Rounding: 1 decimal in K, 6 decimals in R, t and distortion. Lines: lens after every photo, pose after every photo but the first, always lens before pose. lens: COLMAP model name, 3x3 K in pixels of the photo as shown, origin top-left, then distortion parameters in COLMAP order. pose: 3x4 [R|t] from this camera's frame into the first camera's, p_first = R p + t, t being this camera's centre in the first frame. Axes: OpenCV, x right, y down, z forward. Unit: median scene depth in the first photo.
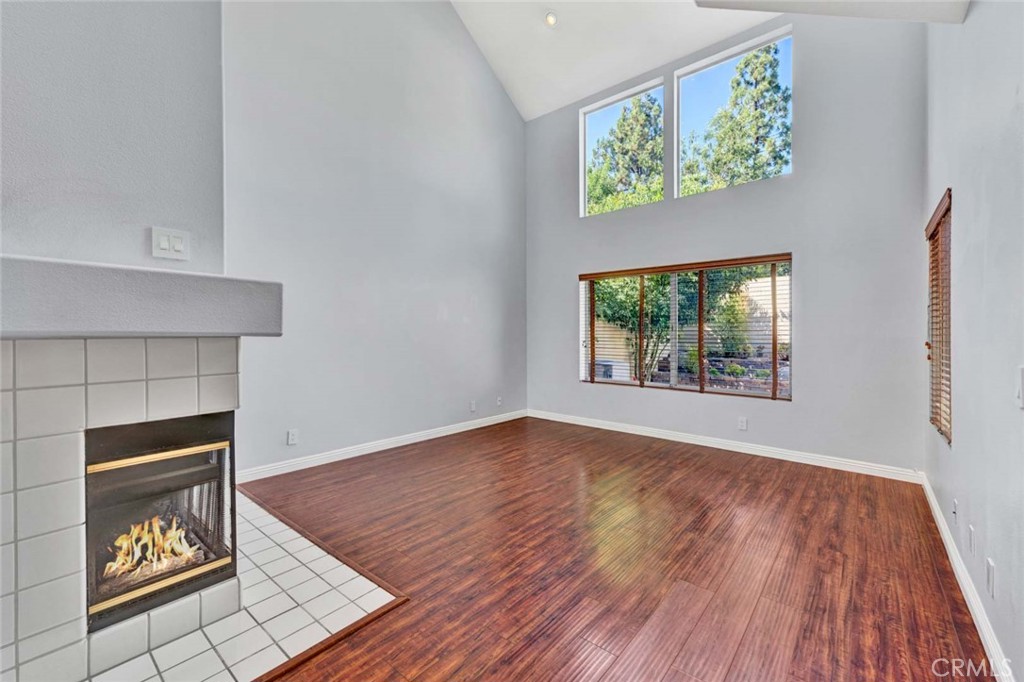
lens RADIAL K [[426.1, 0, 512.0], [0, 426.1, 341.0], [0, 0, 1]] dist [-0.007685, -0.000488]
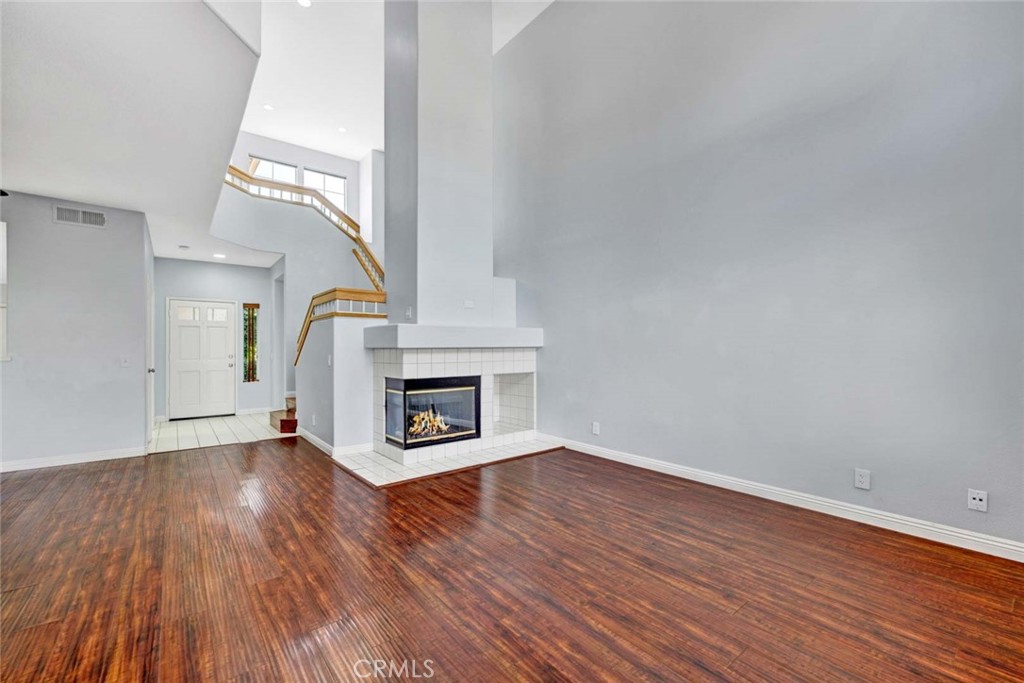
lens RADIAL K [[413.5, 0, 499.6], [0, 413.5, 343.3], [0, 0, 1]] dist [-0.000849, 0.000869]
pose [[-0.204817, -0.010763, -0.978741, 1.038123], [-0.003378, 0.999941, -0.010290, -0.014949], [0.978795, 0.001198, -0.204841, 1.382854]]
